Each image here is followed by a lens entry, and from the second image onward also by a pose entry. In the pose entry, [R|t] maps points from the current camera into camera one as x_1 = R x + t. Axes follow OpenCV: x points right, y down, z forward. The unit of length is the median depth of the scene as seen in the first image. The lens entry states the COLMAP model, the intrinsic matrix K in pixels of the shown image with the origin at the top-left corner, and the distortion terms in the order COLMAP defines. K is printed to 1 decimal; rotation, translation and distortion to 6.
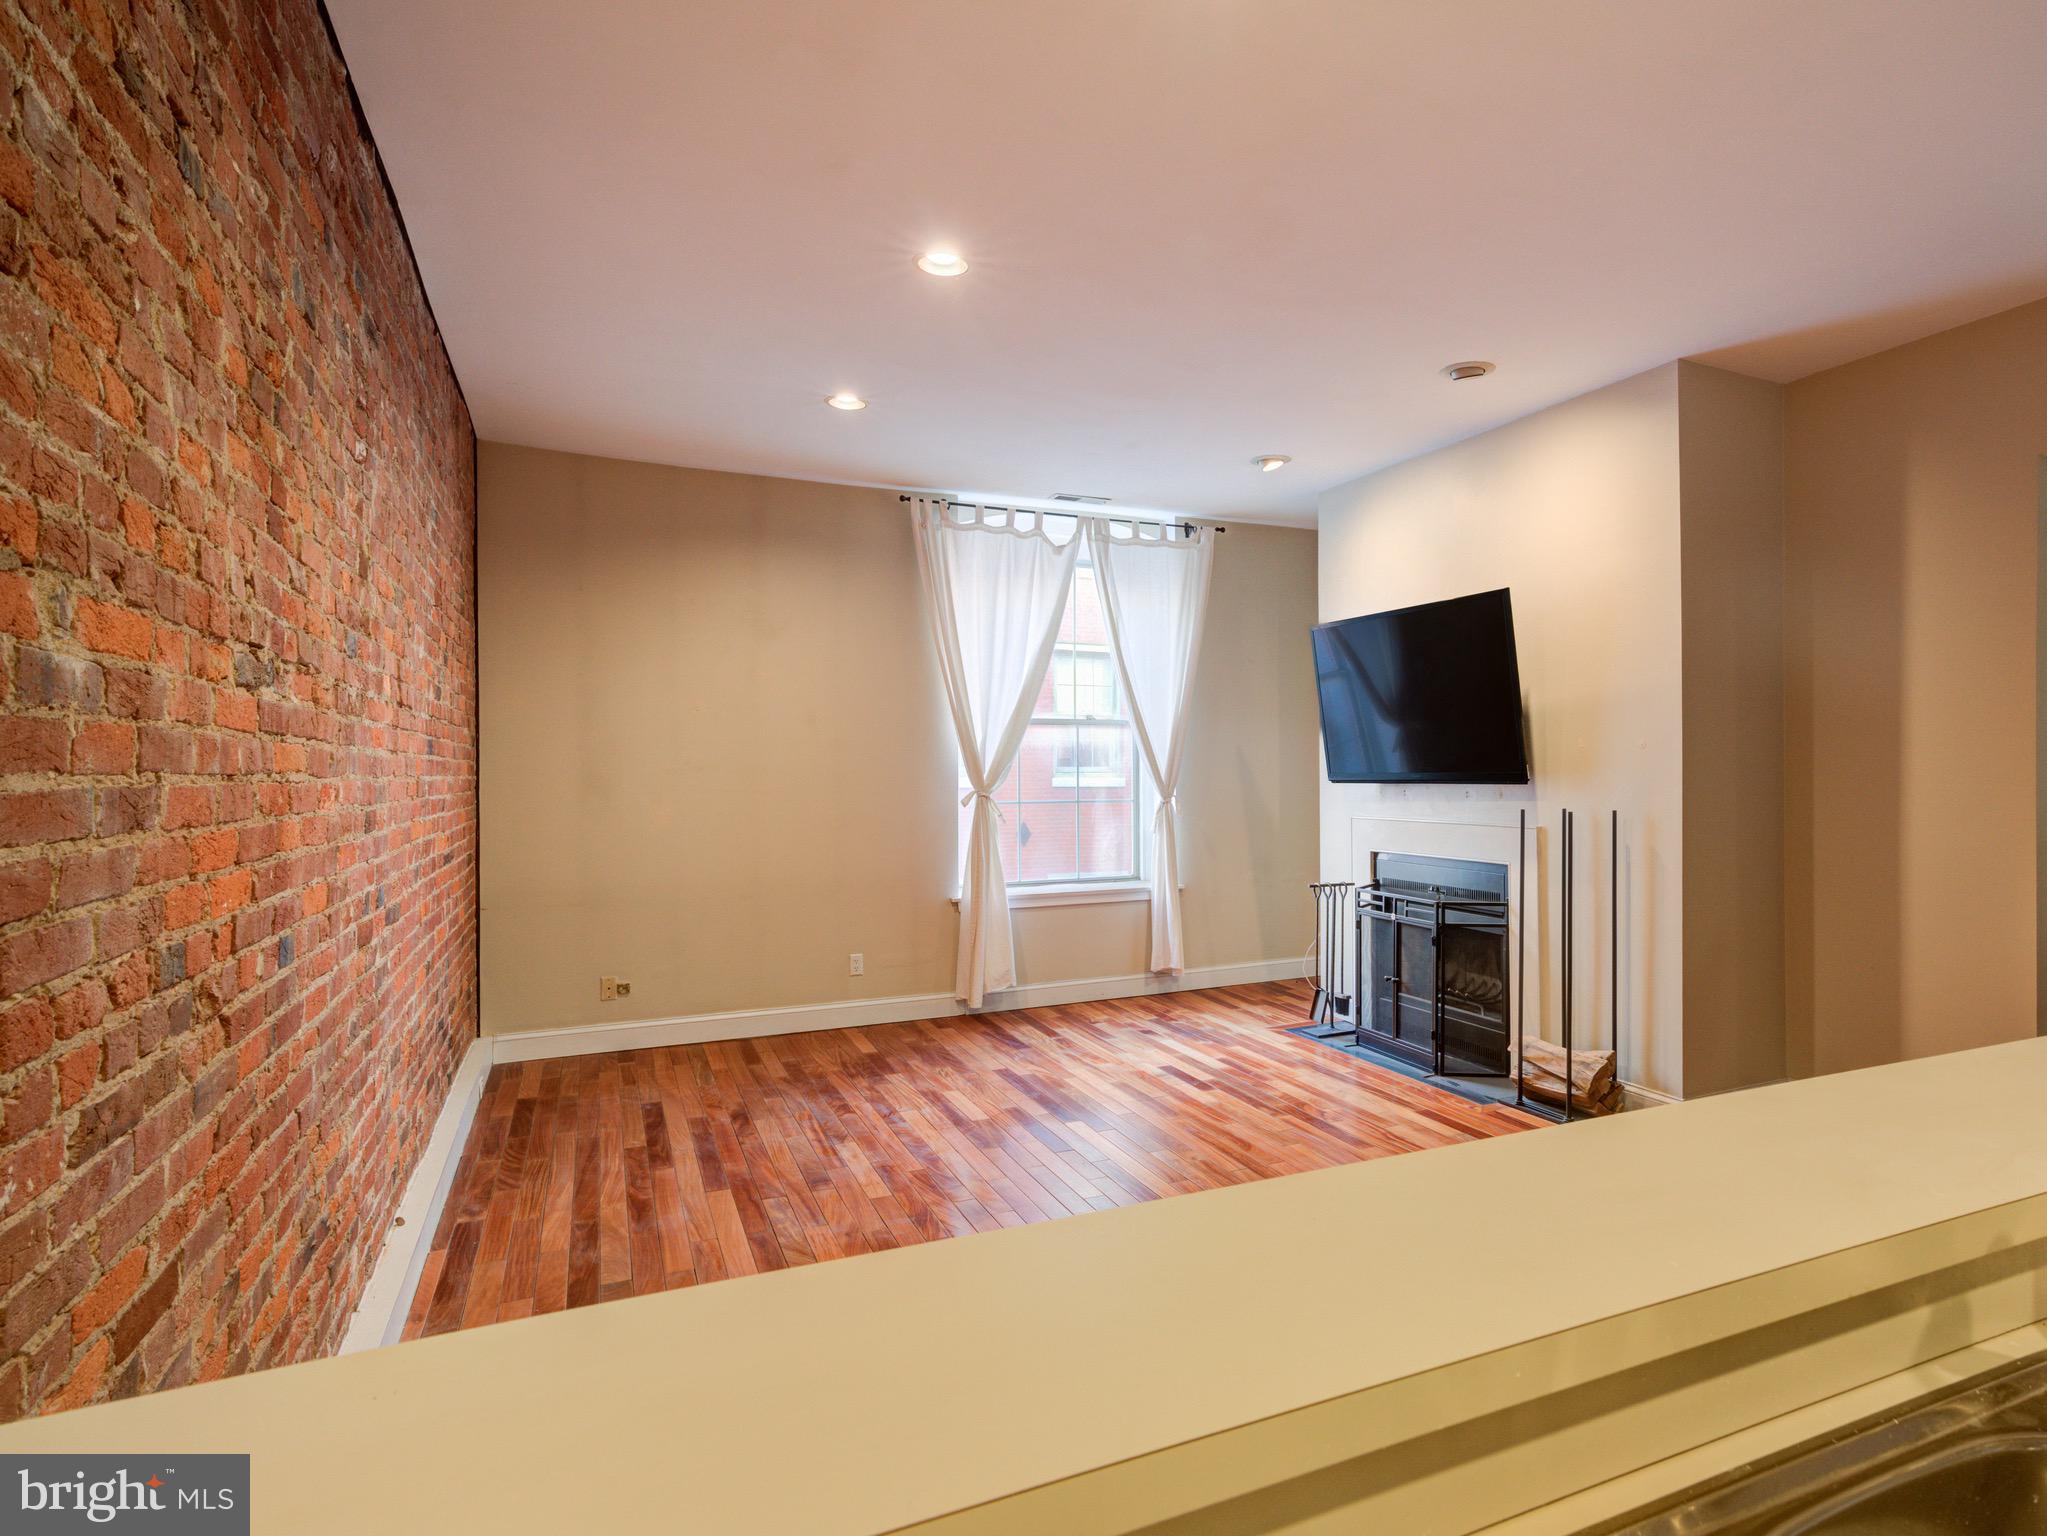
lens RADIAL K [[1165.4, 0, 1132.0], [0, 1165.4, 764.2], [0, 0, 1]] dist [0.004804, -0.000156]
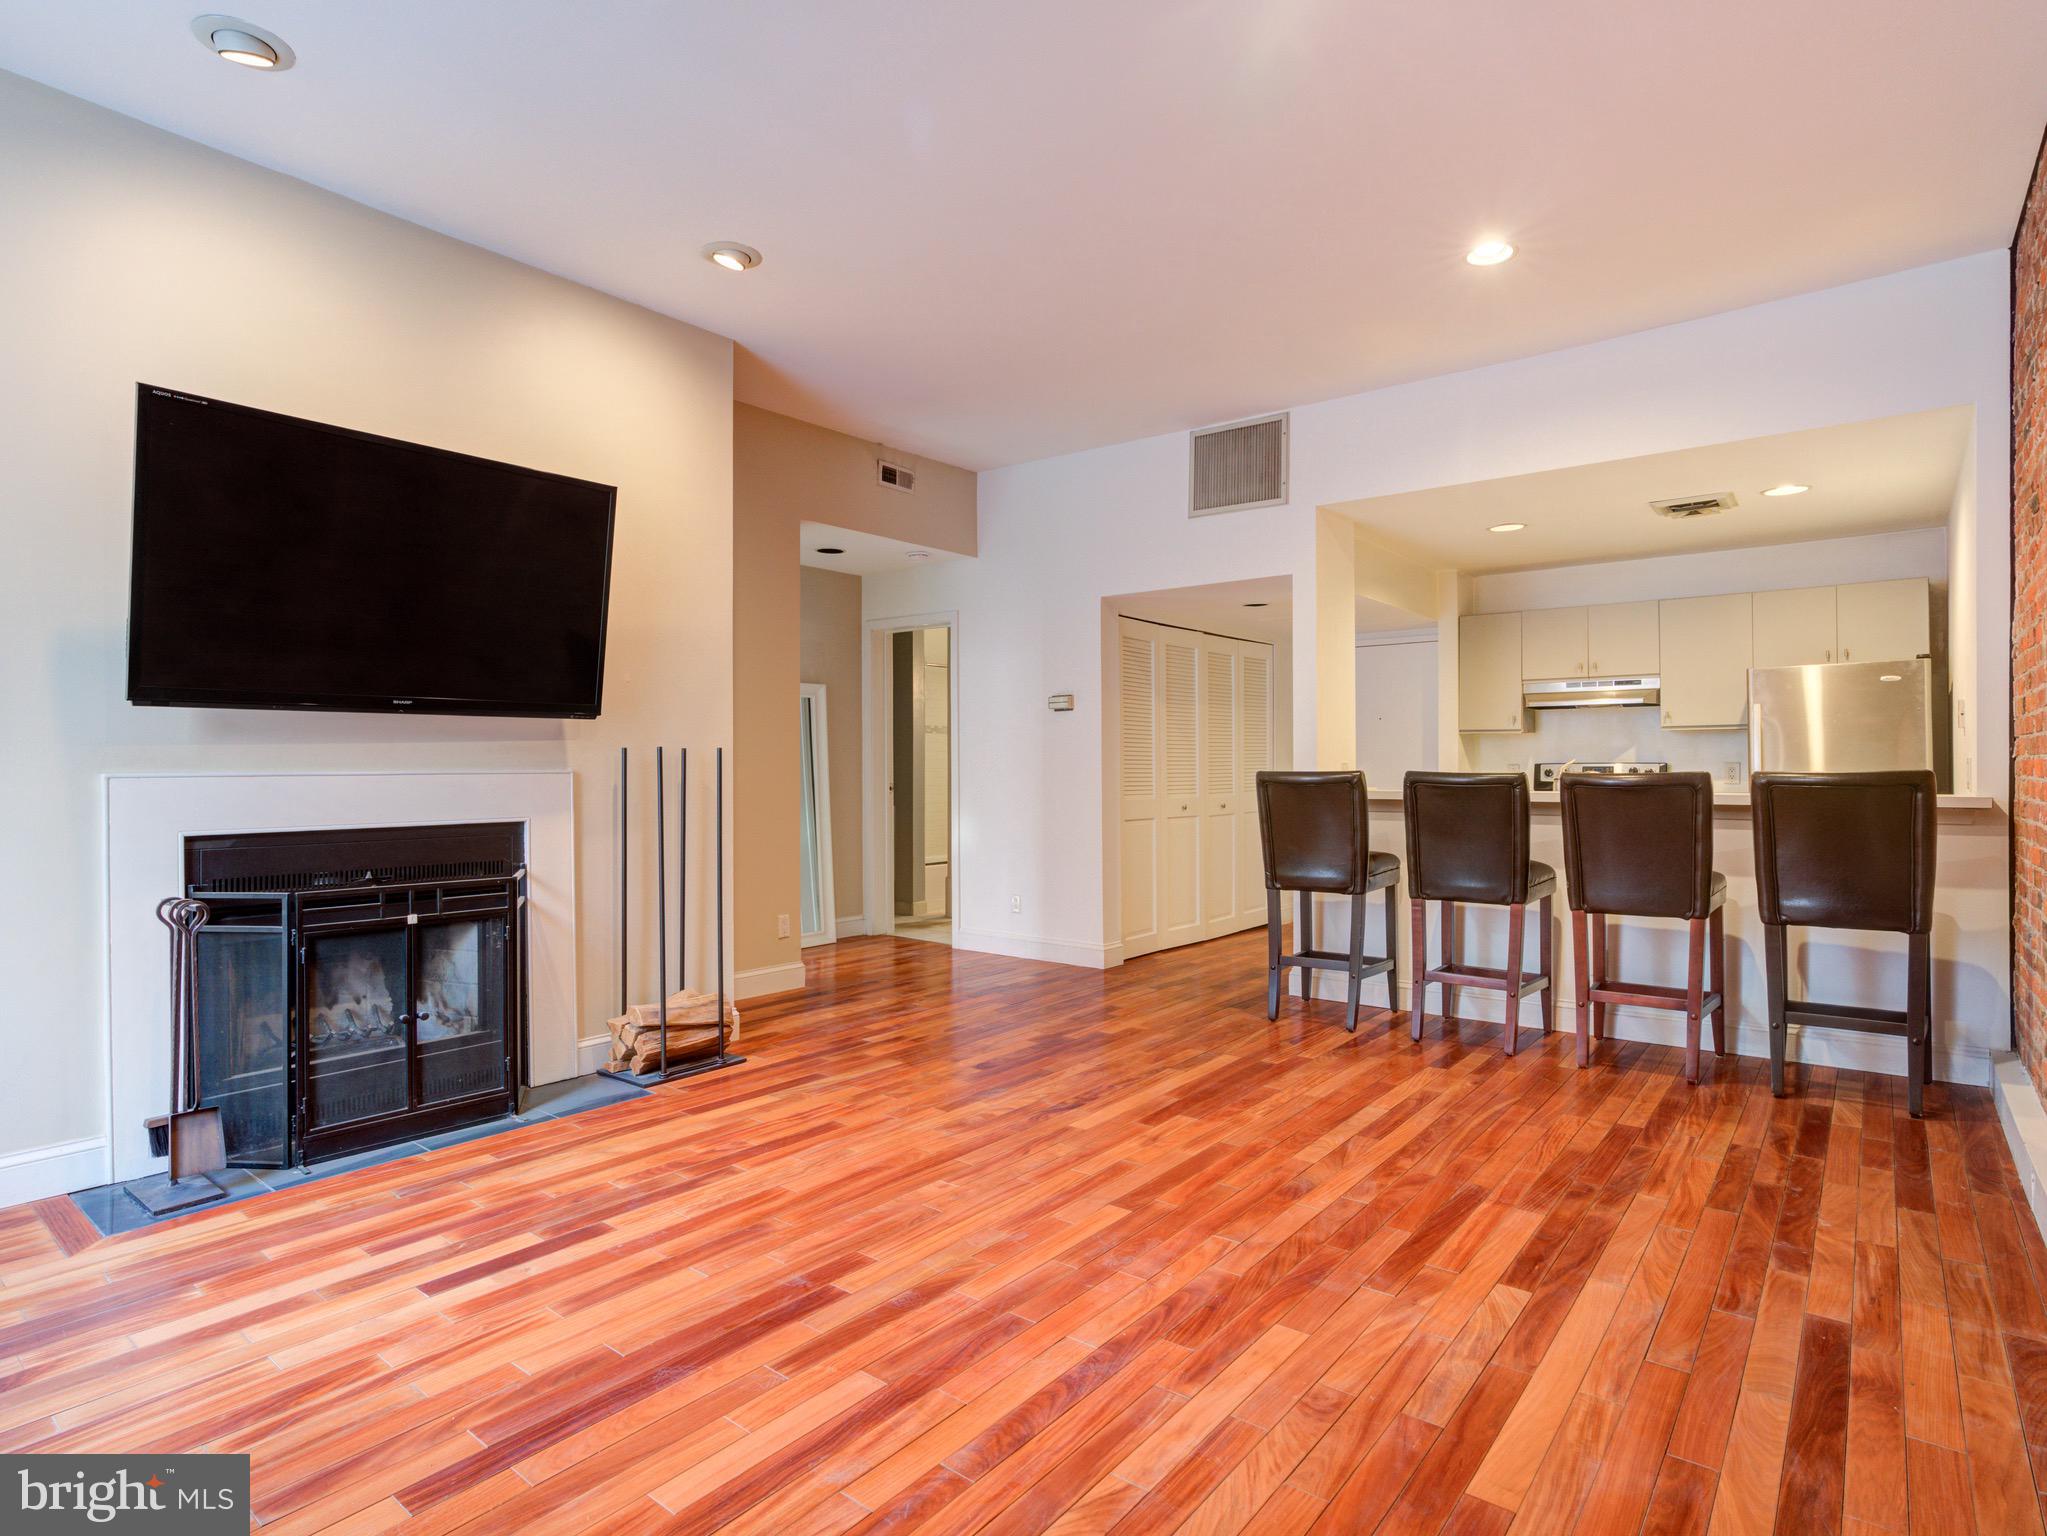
lens RADIAL K [[1102.9, 0, 1041.5], [0, 1102.9, 783.9], [0, 0, 1]] dist [-0.009348, 0.016394]
pose [[-0.457655, -0.006159, 0.889108, -0.487566], [0.001034, 0.999972, 0.007459, 0.053503], [-0.889129, 0.004333, -0.457636, 1.000502]]
